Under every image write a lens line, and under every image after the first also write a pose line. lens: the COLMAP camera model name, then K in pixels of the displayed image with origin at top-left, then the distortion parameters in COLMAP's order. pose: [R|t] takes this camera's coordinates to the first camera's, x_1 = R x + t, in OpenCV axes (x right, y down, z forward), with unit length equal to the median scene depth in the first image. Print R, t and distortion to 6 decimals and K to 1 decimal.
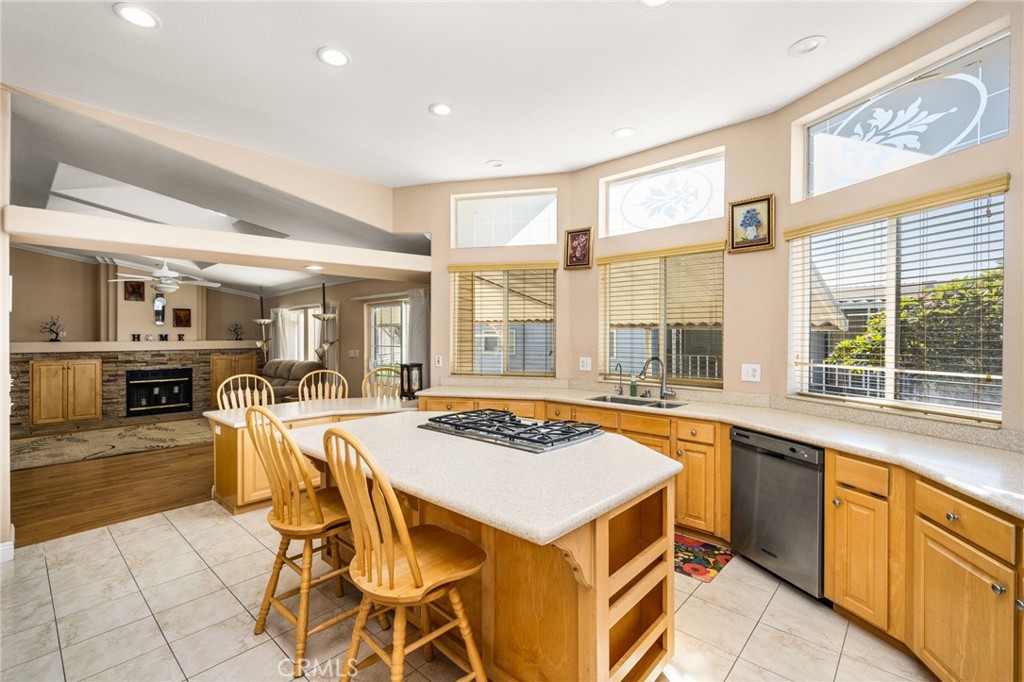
lens RADIAL K [[439.8, 0, 509.6], [0, 439.8, 342.2], [0, 0, 1]] dist [-0.012004, 0.001164]
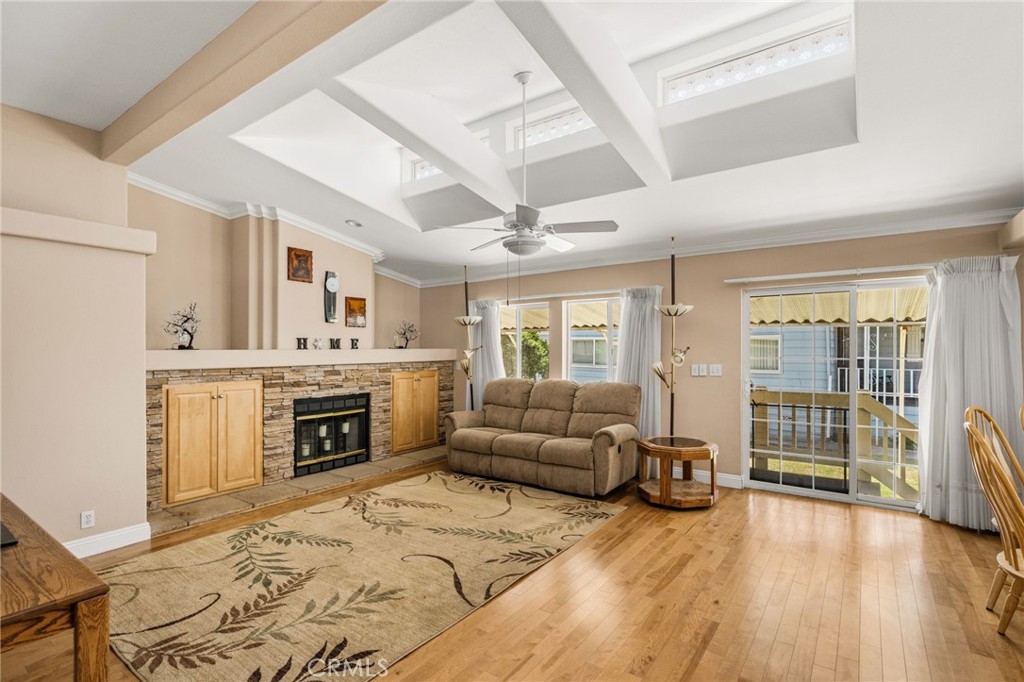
lens RADIAL K [[470.2, 0, 494.6], [0, 470.2, 352.1], [0, 0, 1]] dist [0.000105, -0.000959]
pose [[0.995919, 0.002294, 0.090221, -1.250328], [-0.001938, 0.999990, -0.004032, 0.007045], [-0.090230, 0.003841, 0.995914, 0.641525]]
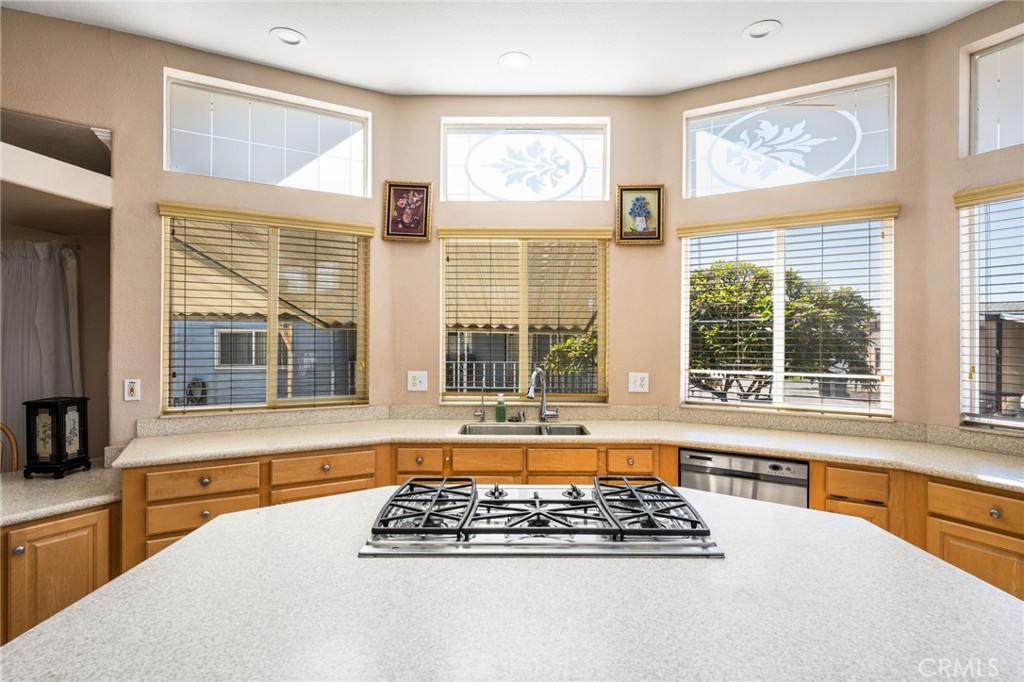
lens RADIAL K [[504.3, 0, 507.5], [0, 504.3, 341.7], [0, 0, 1]] dist [-0.008685, 0.000720]
pose [[0.745215, -0.000062, 0.666824, -0.255931], [0.006130, 0.999958, -0.006758, -0.005525], [-0.666796, 0.009123, 0.745184, 0.334028]]
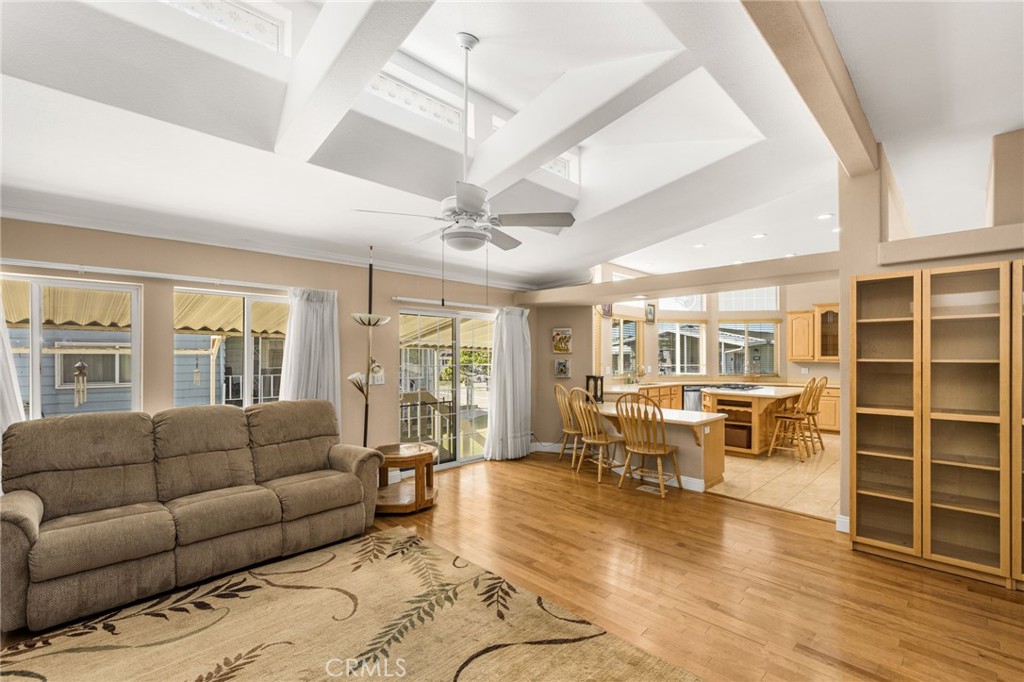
lens RADIAL K [[470.2, 0, 501.8], [0, 470.2, 354.3], [0, 0, 1]] dist [0.000105, -0.000959]
pose [[0.049725, 0.004912, 0.998751, -1.843148], [0.007748, 0.999956, -0.005303, -0.009551], [-0.998733, 0.008002, 0.049685, 1.384671]]
